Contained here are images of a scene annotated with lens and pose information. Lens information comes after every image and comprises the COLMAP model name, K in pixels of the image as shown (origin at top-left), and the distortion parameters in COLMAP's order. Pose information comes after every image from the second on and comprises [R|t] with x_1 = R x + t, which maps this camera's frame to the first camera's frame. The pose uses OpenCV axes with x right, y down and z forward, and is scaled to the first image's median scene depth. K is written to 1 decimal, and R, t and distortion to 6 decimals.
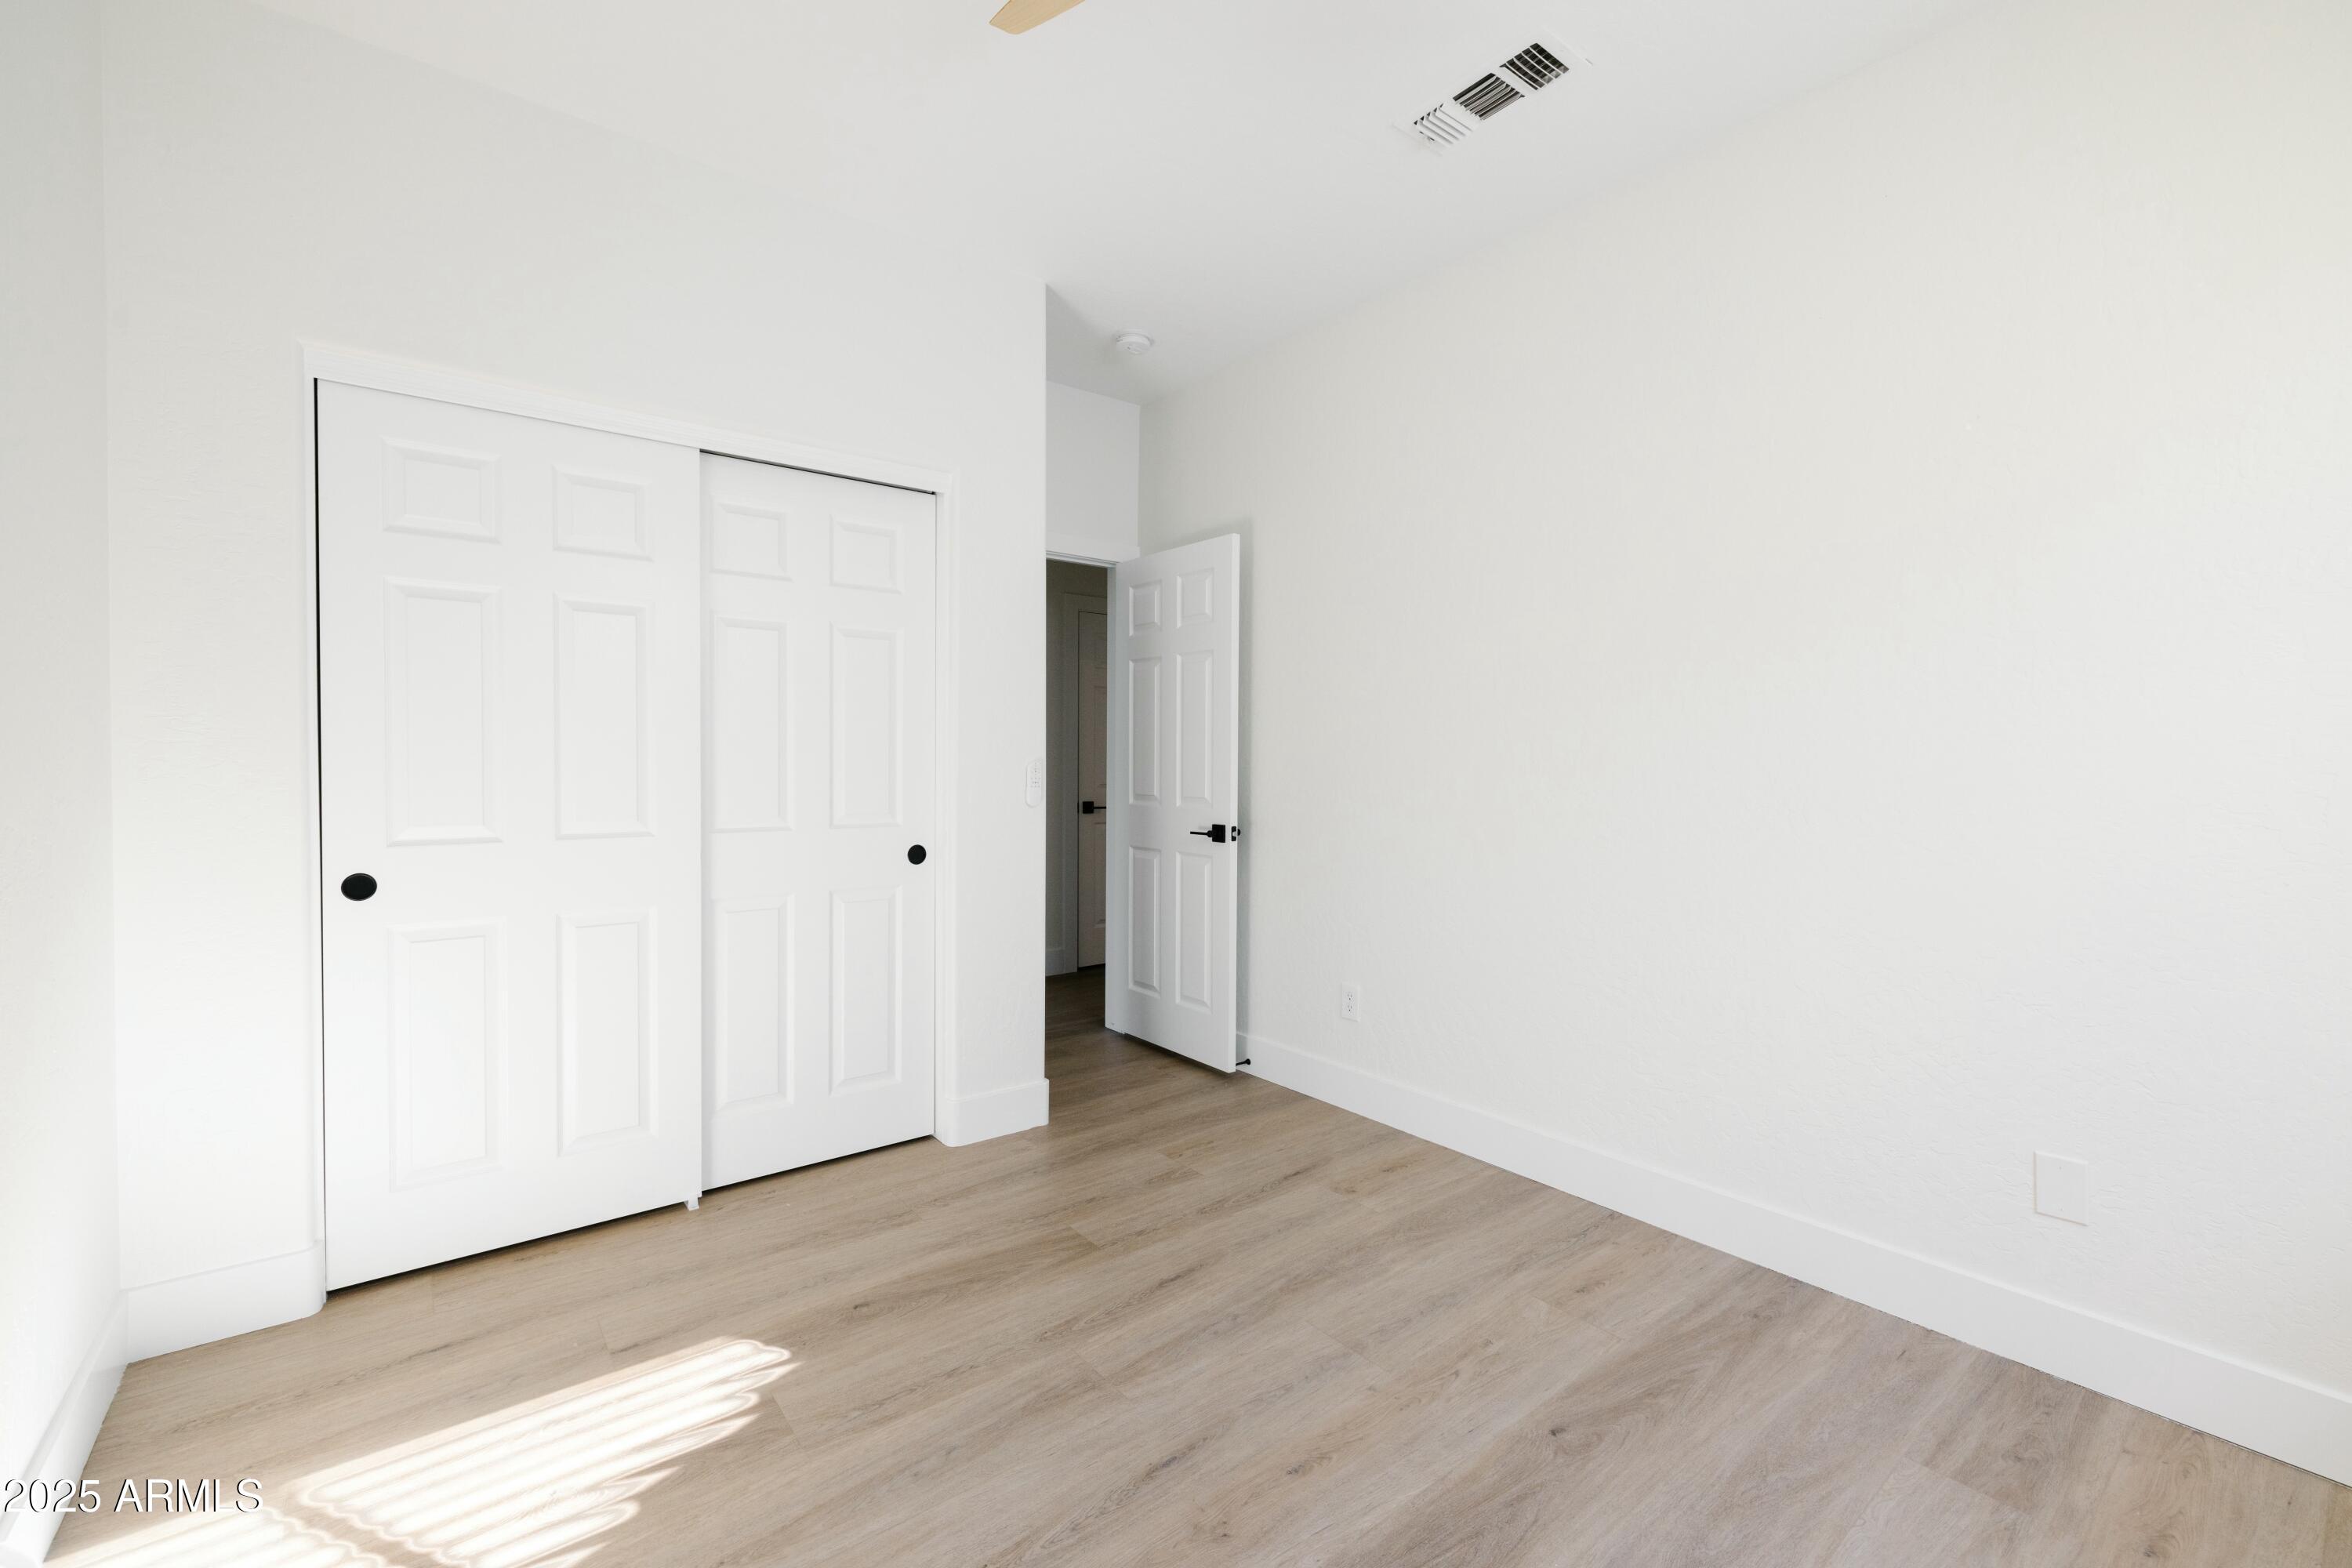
lens RADIAL K [[970.2, 0, 1205.4], [0, 970.2, 779.7], [0, 0, 1]] dist [0.002192, 0.000170]
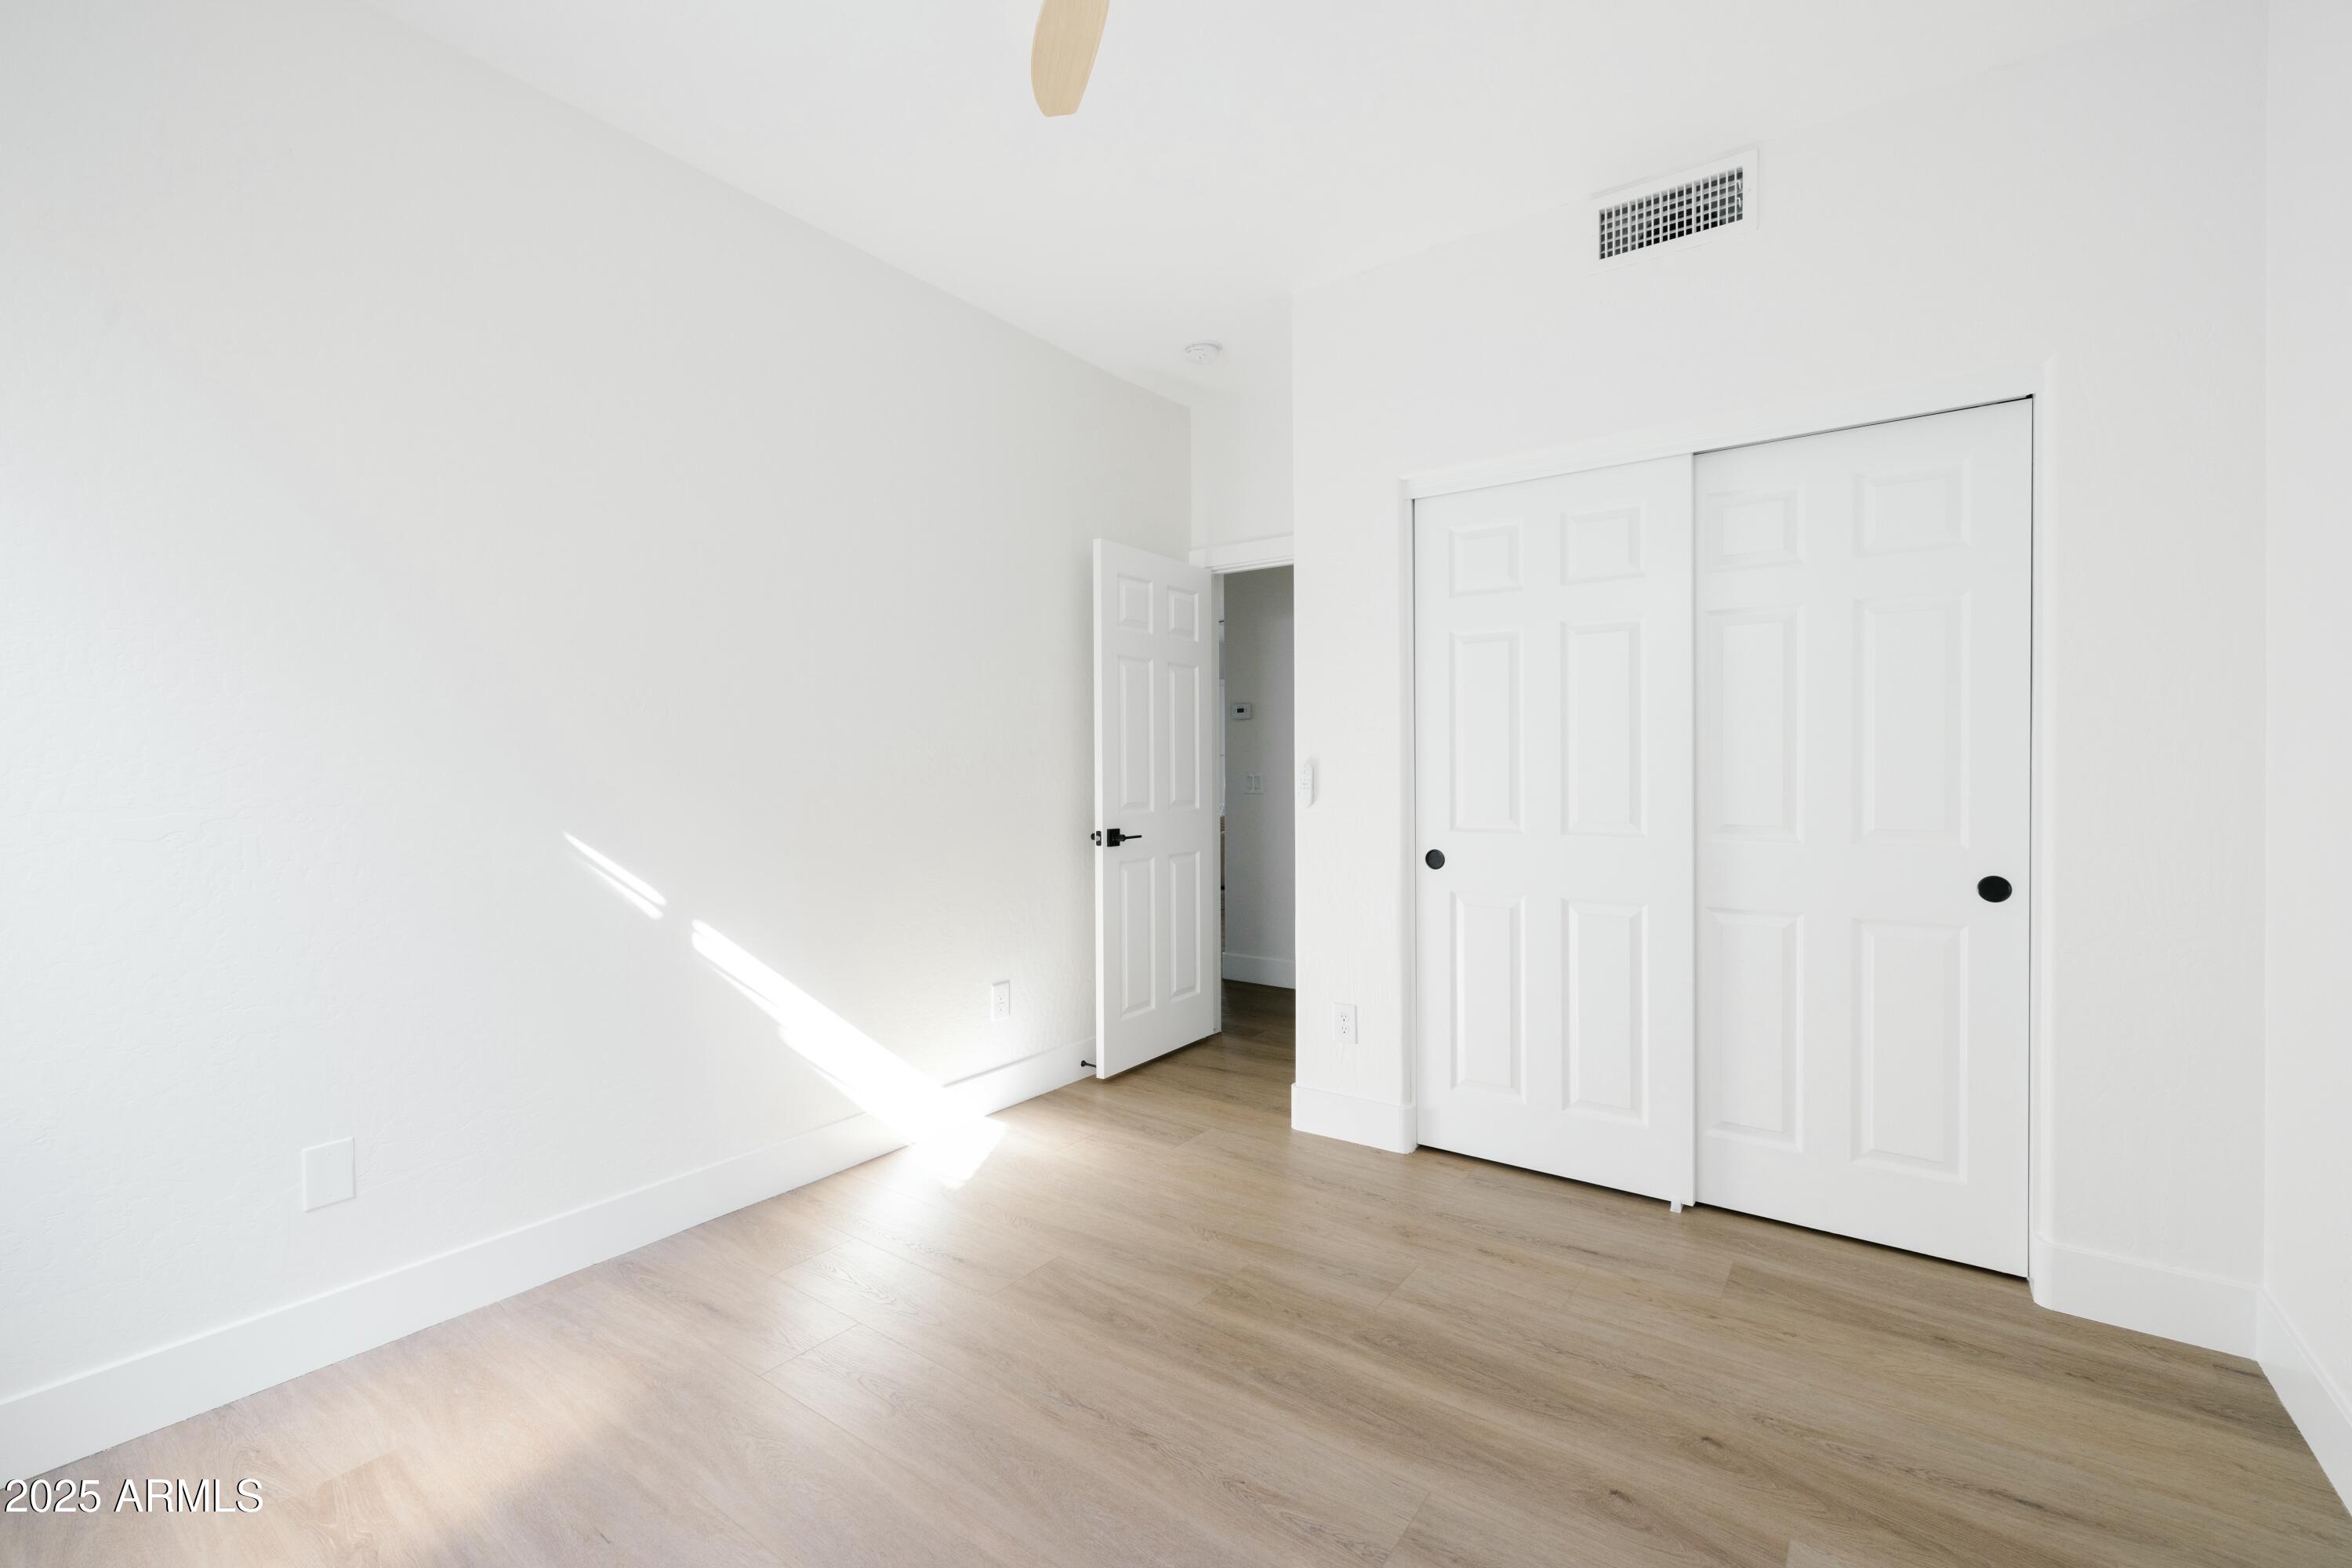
lens RADIAL K [[970.2, 0, 1205.4], [0, 970.2, 779.7], [0, 0, 1]] dist [0.002192, 0.000170]
pose [[0.269900, 0.004368, -0.962878, 0.365983], [-0.004383, 0.999985, 0.003308, -0.005385], [0.962878, 0.003327, 0.269915, 0.319158]]
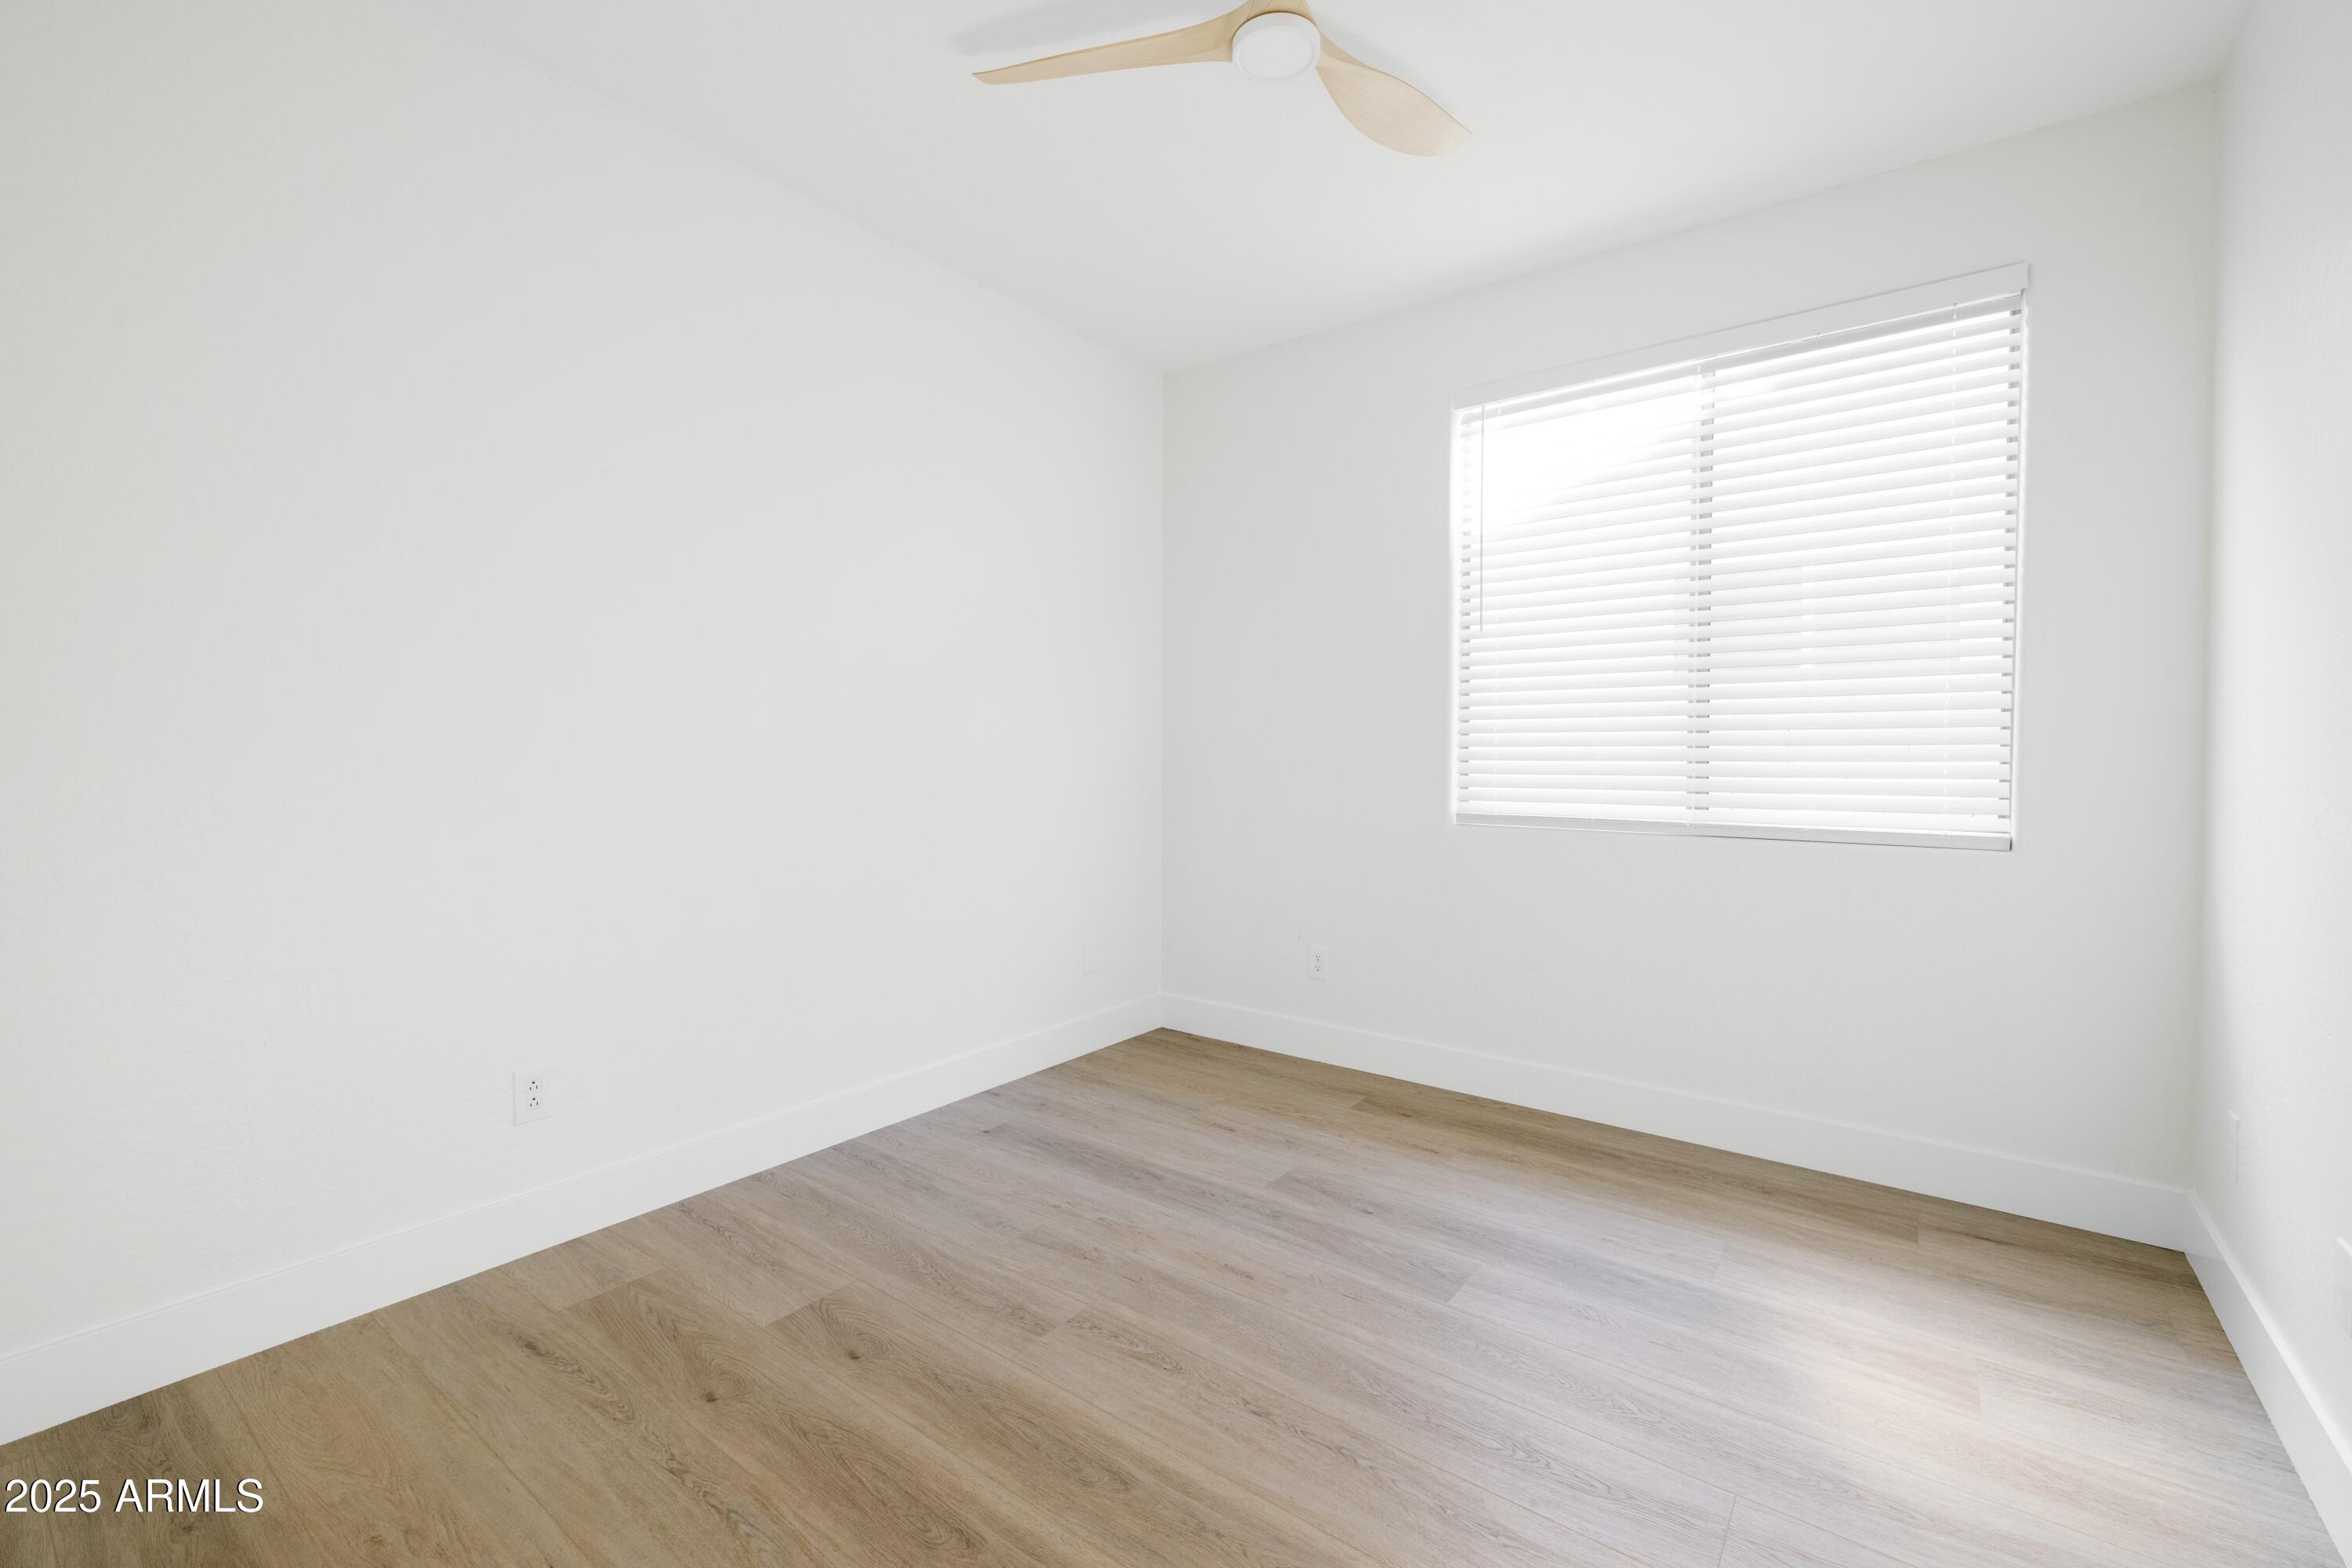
lens RADIAL K [[988.3, 0, 1173.8], [0, 988.3, 741.5], [0, 0, 1]] dist [0.000309, -0.000010]
pose [[-0.220677, -0.003528, 0.975340, -0.489729], [0.002595, 0.999988, 0.004204, -0.016537], [-0.975343, 0.003458, -0.220666, 0.546275]]
